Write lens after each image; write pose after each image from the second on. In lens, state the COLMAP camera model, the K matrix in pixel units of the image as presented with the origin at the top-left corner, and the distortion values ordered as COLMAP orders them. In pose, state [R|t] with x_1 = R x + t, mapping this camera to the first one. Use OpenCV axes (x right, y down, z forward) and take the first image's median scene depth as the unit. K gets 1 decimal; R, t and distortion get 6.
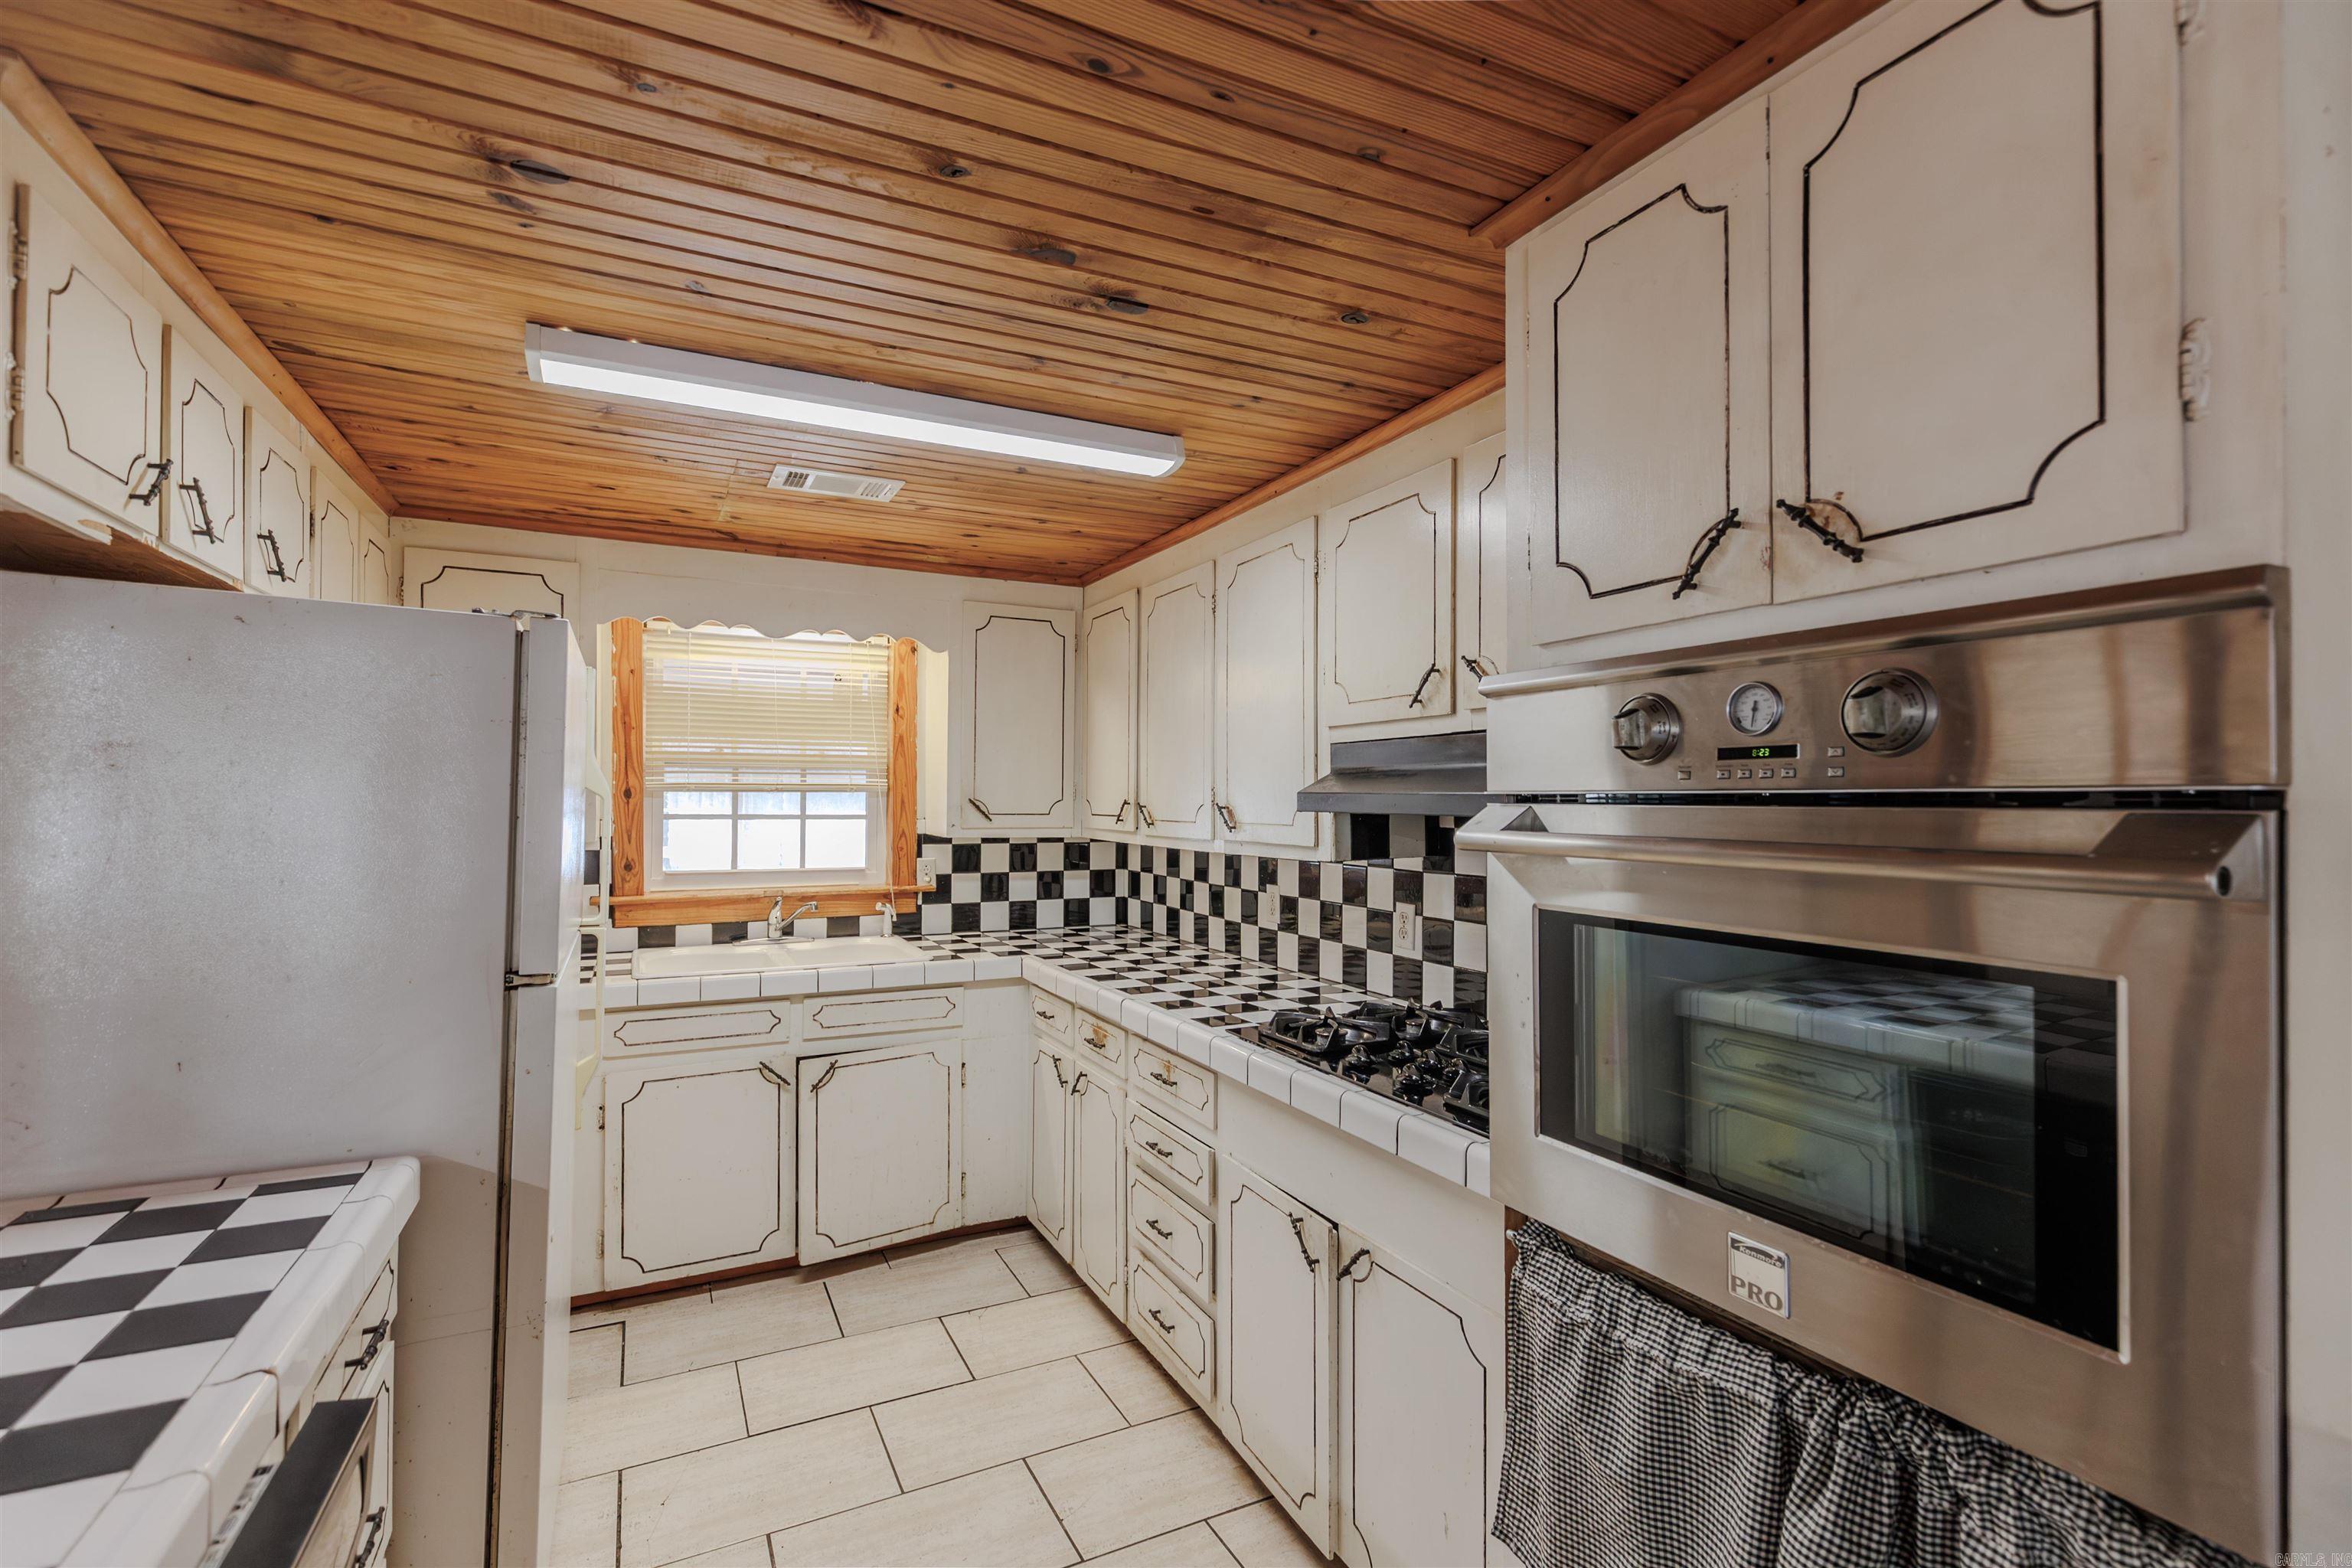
lens RADIAL K [[1056.0, 0, 1180.5], [0, 1056.0, 791.4], [0, 0, 1]] dist [0.004322, -0.000745]
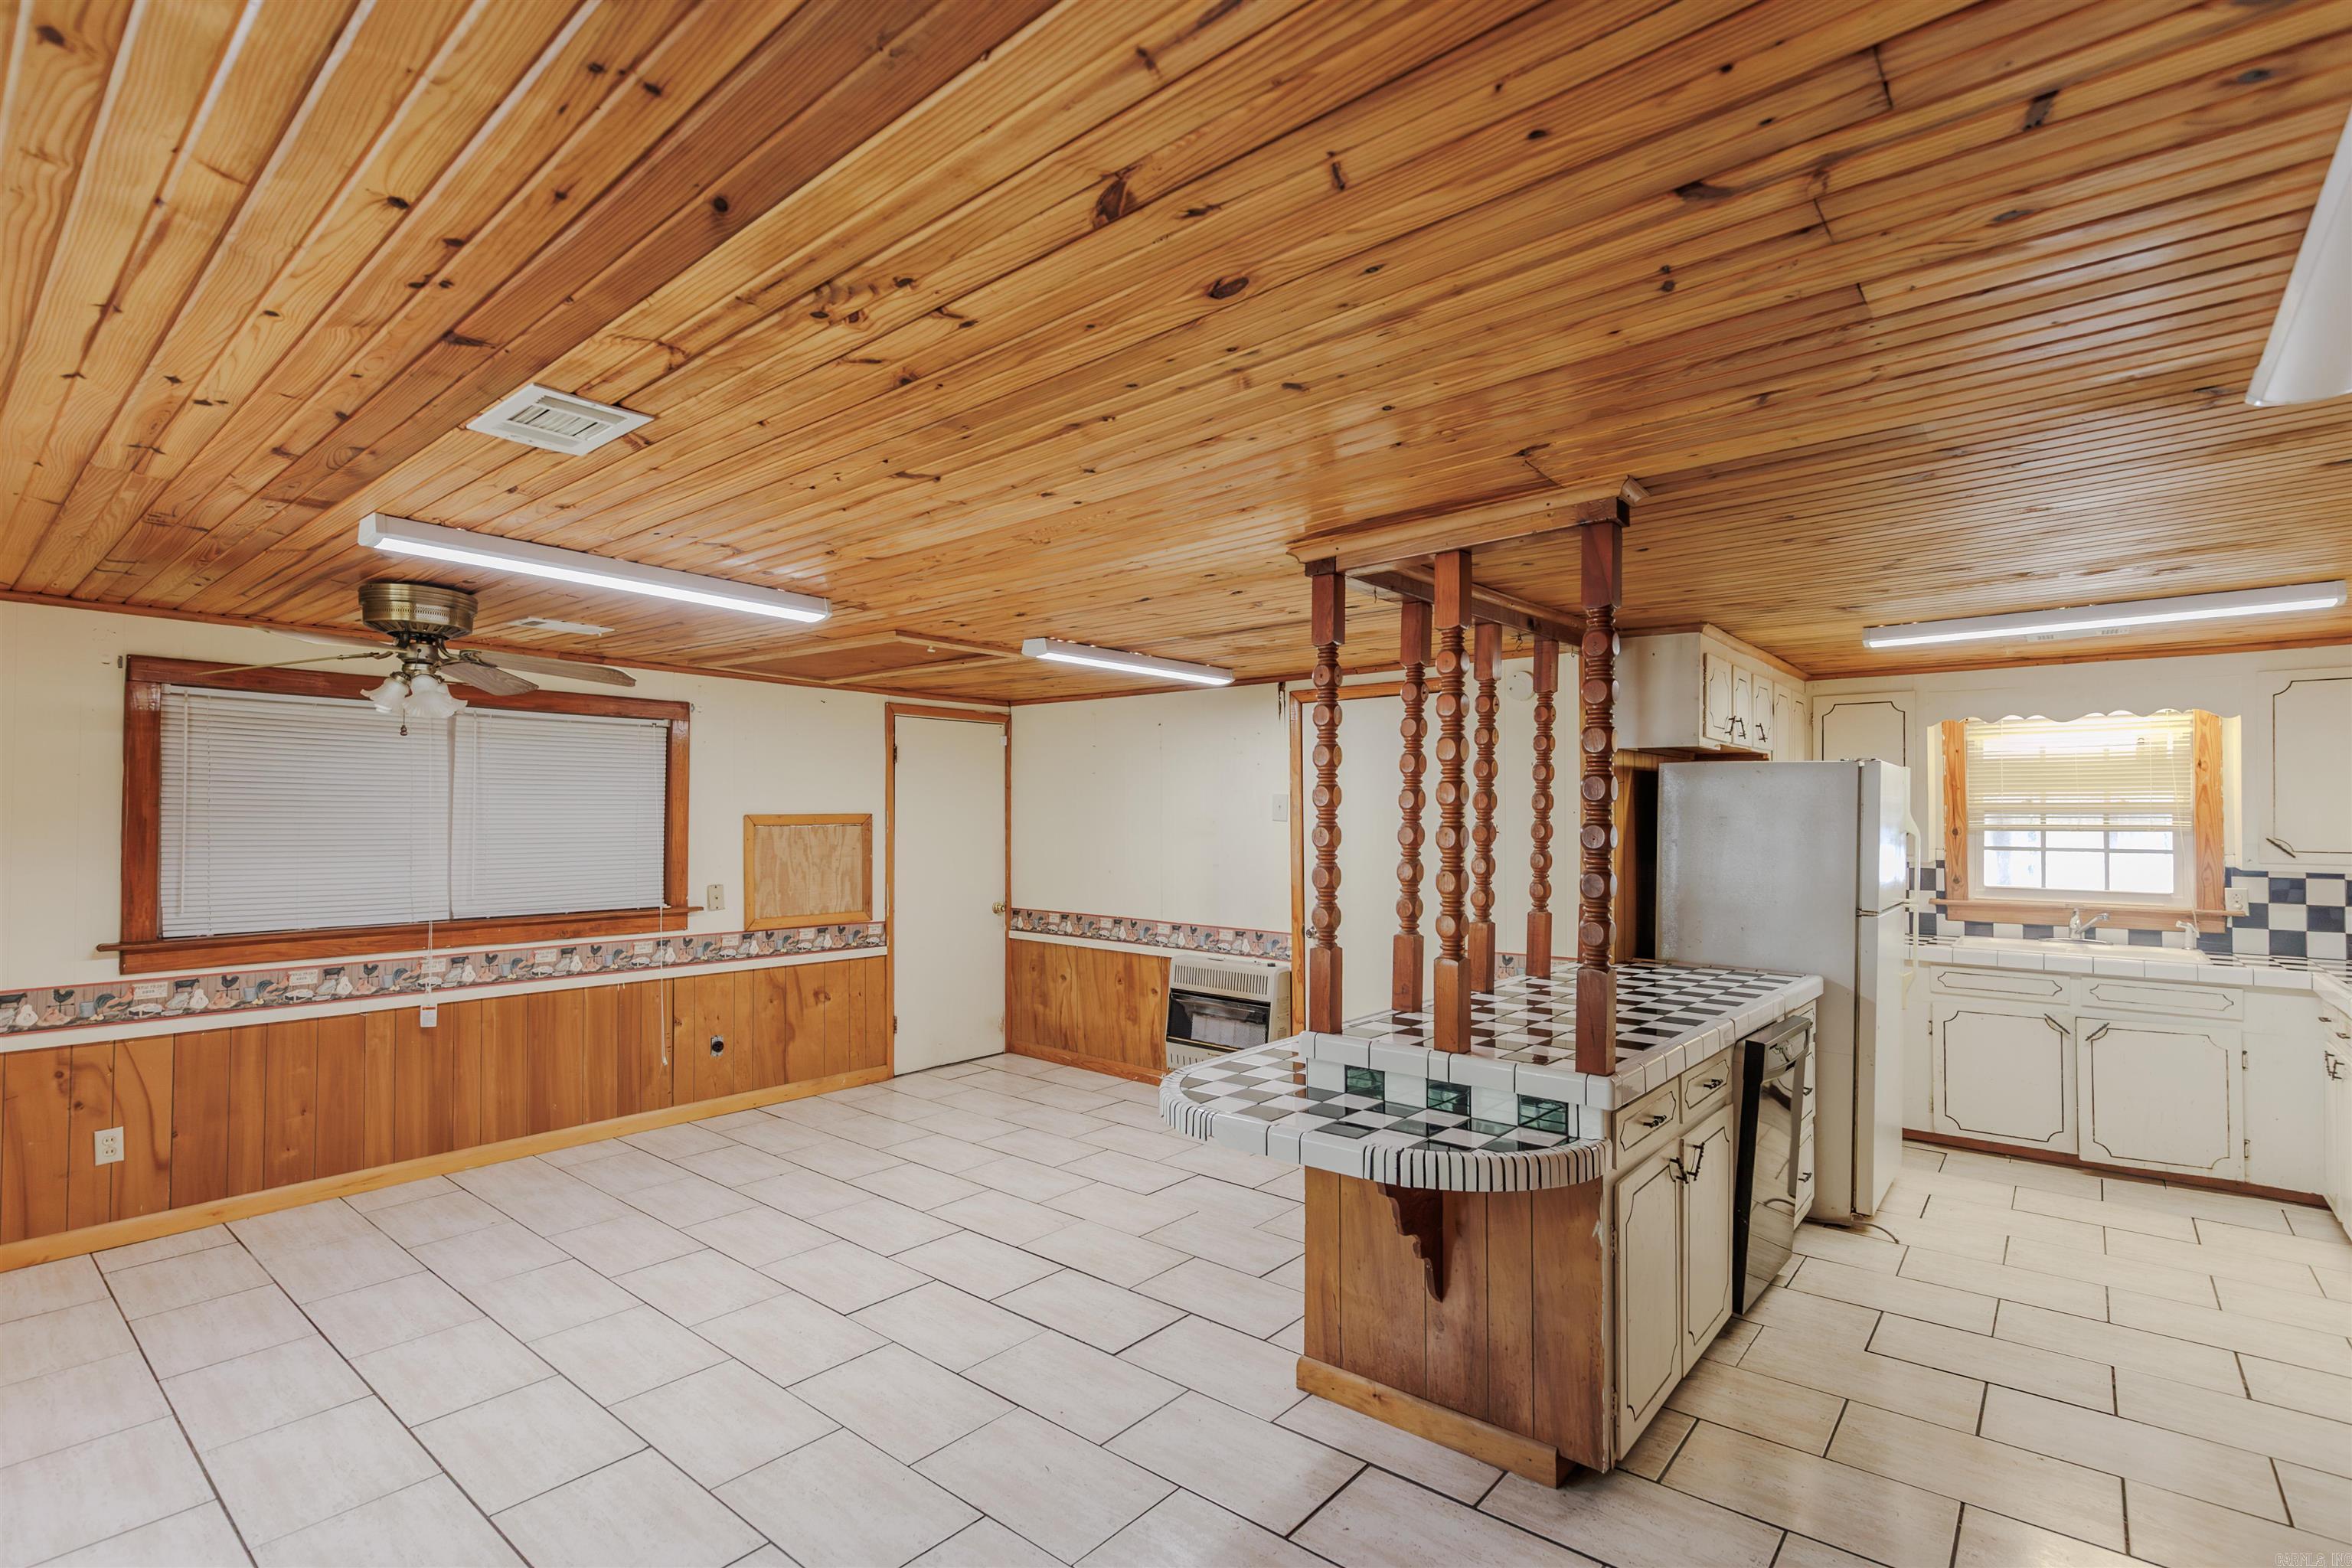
lens RADIAL K [[1091.1, 0, 1141.8], [0, 1091.1, 801.5], [0, 0, 1]] dist [0.006780, -0.000594]
pose [[0.376834, -0.018329, -0.926099, 0.742291], [0.000803, 0.999810, -0.019461, -0.017972], [0.926280, 0.006590, 0.376777, -1.012041]]
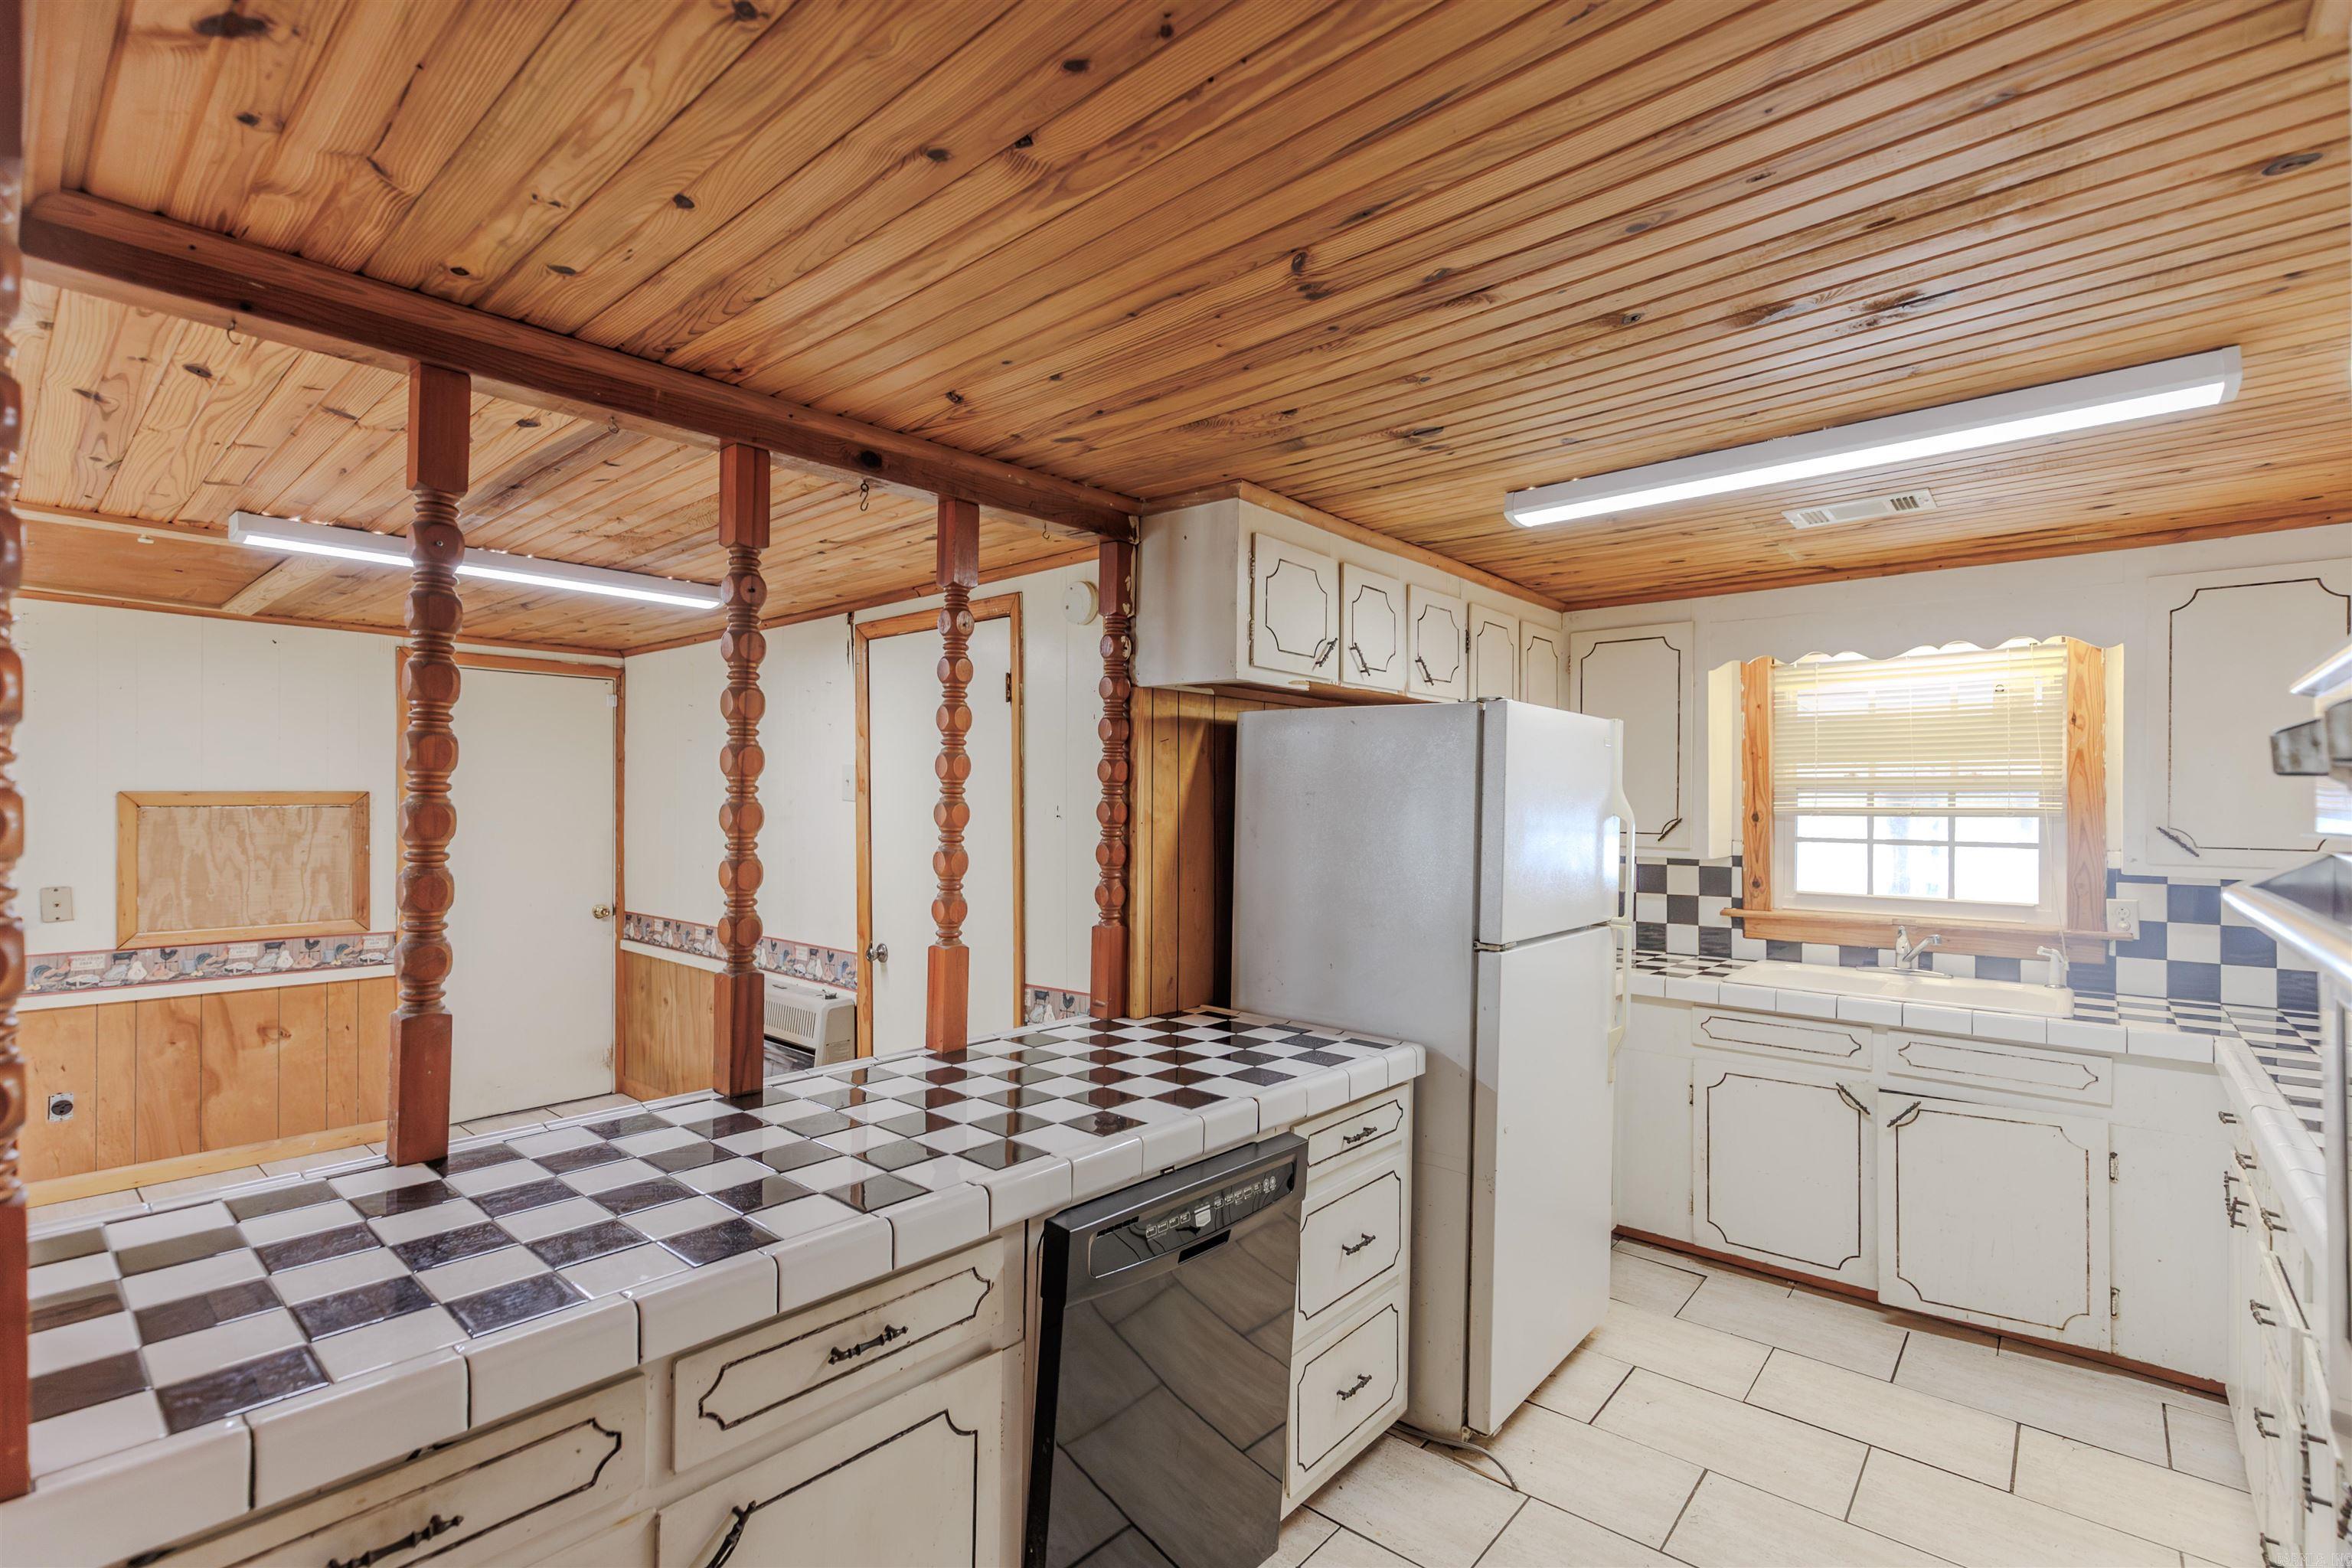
lens RADIAL K [[1060.4, 0, 1161.7], [0, 1060.4, 799.1], [0, 0, 1]] dist [0.005783, -0.000343]
pose [[0.370277, -0.007950, -0.928887, 0.419115], [-0.000704, 0.999961, -0.008839, -0.010116], [0.928921, 0.003927, 0.370257, 0.022401]]
